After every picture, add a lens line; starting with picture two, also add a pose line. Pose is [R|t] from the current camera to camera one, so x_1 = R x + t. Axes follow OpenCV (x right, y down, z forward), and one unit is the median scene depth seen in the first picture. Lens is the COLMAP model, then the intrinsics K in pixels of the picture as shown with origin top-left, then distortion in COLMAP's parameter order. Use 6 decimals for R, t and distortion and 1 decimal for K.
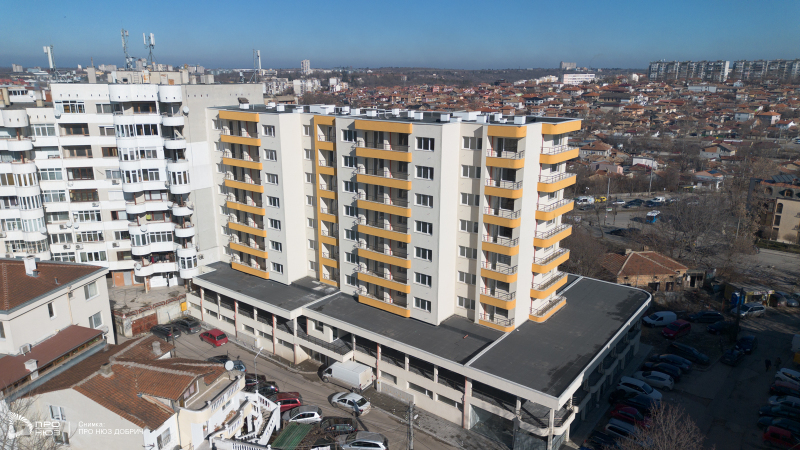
lens RADIAL K [[560.0, 0, 400.0], [0, 560.0, 225.0], [0, 0, 1]] dist [0.068064, -0.062516]
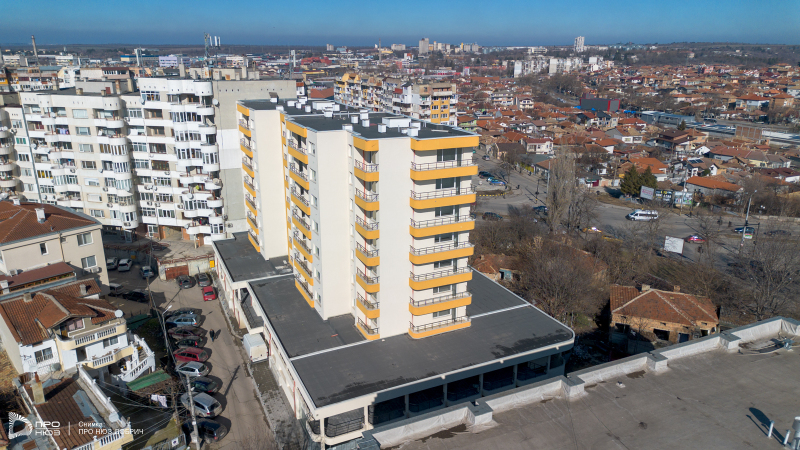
lens RADIAL K [[560.0, 0, 400.0], [0, 560.0, 225.0], [0, 0, 1]] dist [0.068064, -0.062516]
pose [[0.891254, 0.136347, -0.432522, 0.496379], [-0.119926, 0.990642, 0.065168, -0.066807], [0.437360, -0.006210, 0.899265, 0.087225]]
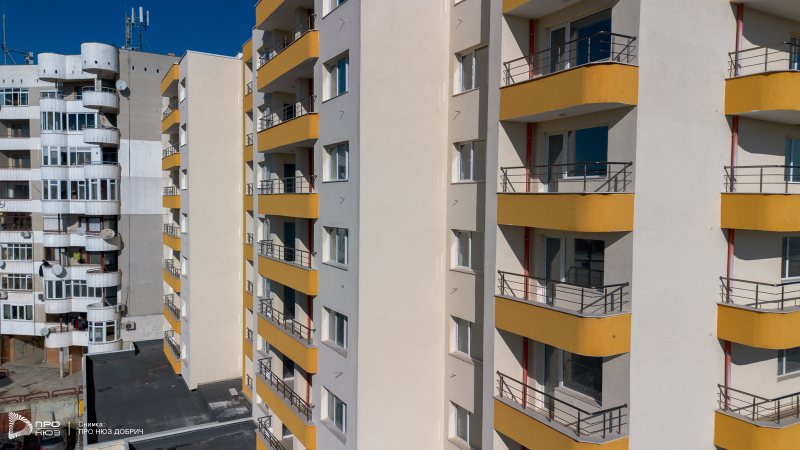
lens RADIAL K [[567.9, 0, 400.0], [0, 567.9, 225.0], [0, 0, 1]] dist [0.068271, -0.065074]
pose [[0.914510, 0.019063, -0.404115, 0.164404], [-0.108258, 0.973993, -0.199041, 0.042759], [0.389810, 0.225774, 0.892790, 0.549143]]
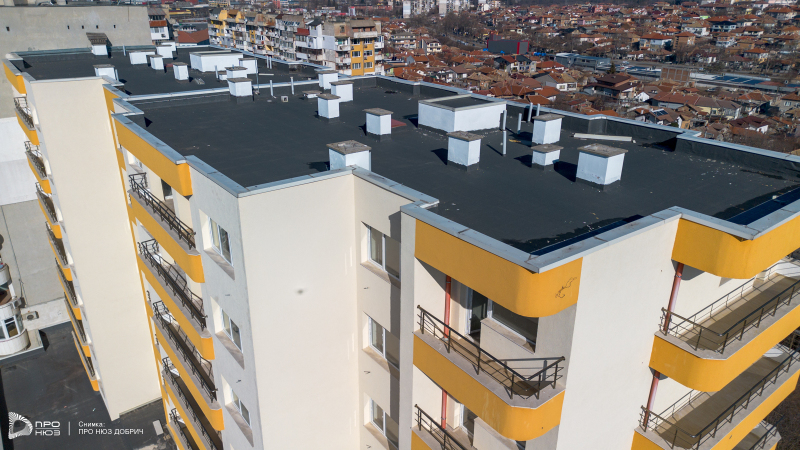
lens RADIAL K [[560.0, 0, 400.0], [0, 560.0, 225.0], [0, 0, 1]] dist [0.068064, -0.062516]
pose [[0.964667, 0.104993, -0.241650, 0.148111], [-0.072727, 0.987648, 0.138792, -0.146794], [0.253237, -0.116313, 0.960386, 0.556692]]
